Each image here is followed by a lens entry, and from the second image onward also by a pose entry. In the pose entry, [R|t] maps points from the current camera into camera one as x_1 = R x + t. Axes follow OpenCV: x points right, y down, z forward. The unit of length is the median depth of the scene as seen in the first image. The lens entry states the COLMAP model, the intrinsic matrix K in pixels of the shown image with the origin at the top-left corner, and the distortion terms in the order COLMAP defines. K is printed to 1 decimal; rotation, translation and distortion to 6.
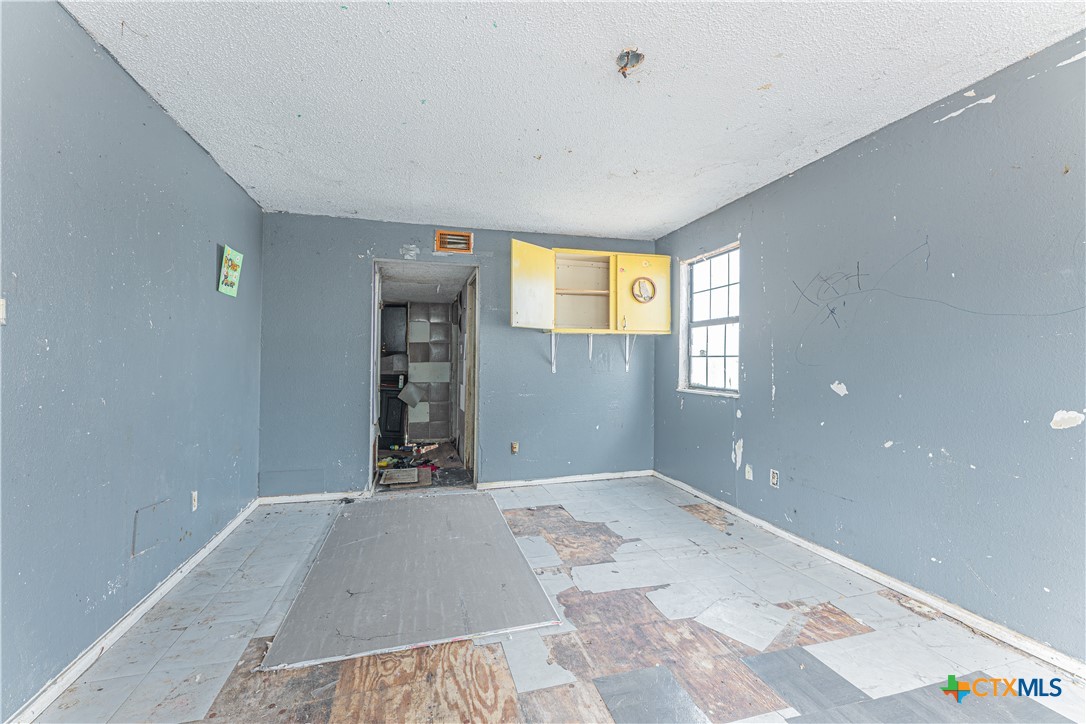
lens RADIAL K [[444.3, 0, 535.6], [0, 444.3, 358.3], [0, 0, 1]] dist [-0.002958, -0.002949]
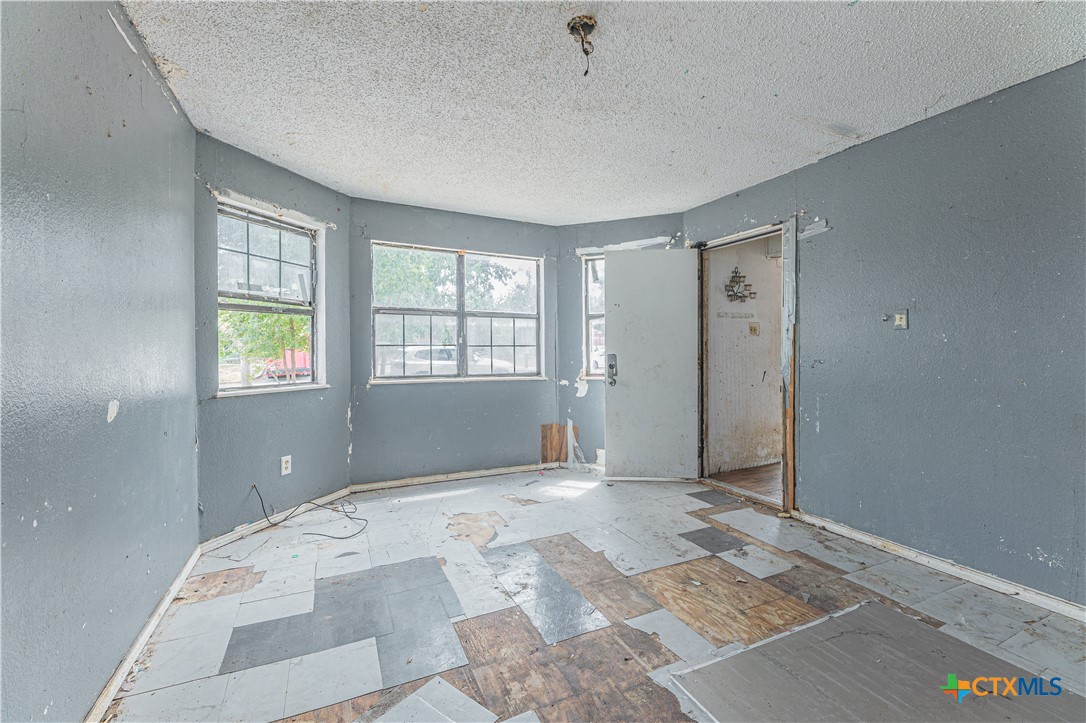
lens RADIAL K [[444.3, 0, 536.3], [0, 444.3, 356.6], [0, 0, 1]] dist [-0.002958, -0.002949]
pose [[-0.985937, 0.000236, -0.167119, 0.238141], [-0.001410, 0.999952, 0.009730, 0.009310], [0.167113, 0.009829, -0.985889, 0.972957]]
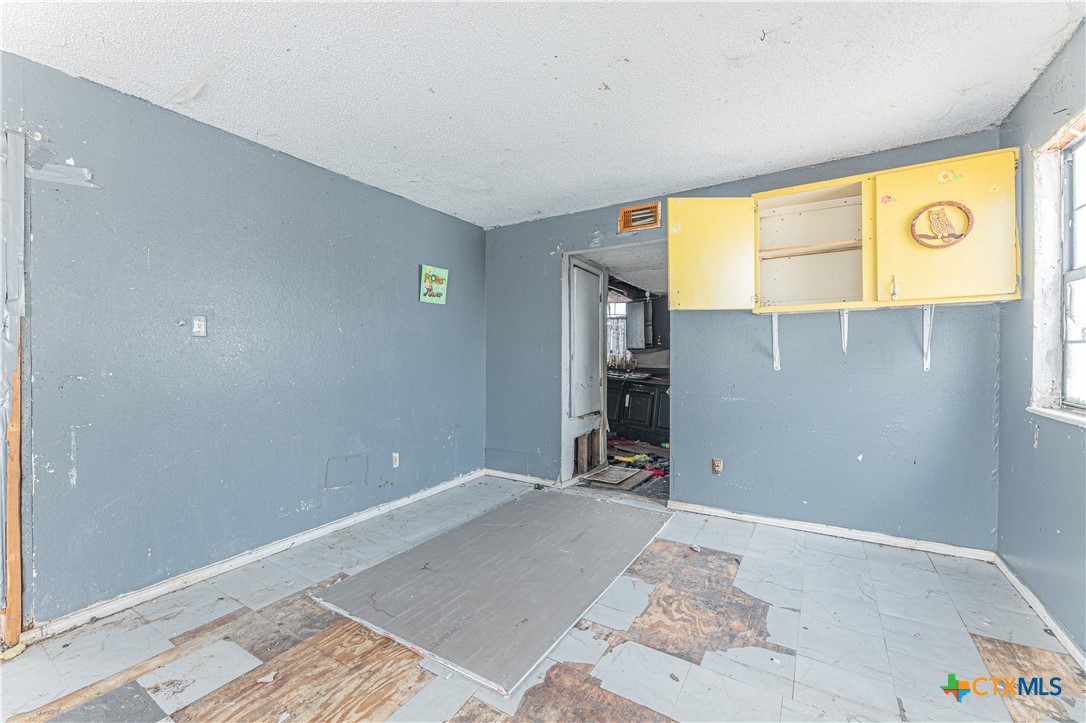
lens RADIAL K [[444.3, 0, 534.2], [0, 444.3, 357.0], [0, 0, 1]] dist [-0.002958, -0.002949]
pose [[0.674780, -0.001747, -0.738016, 0.367487], [0.011431, 0.999902, 0.008084, 0.002437], [0.737930, -0.013892, 0.674734, 0.294080]]
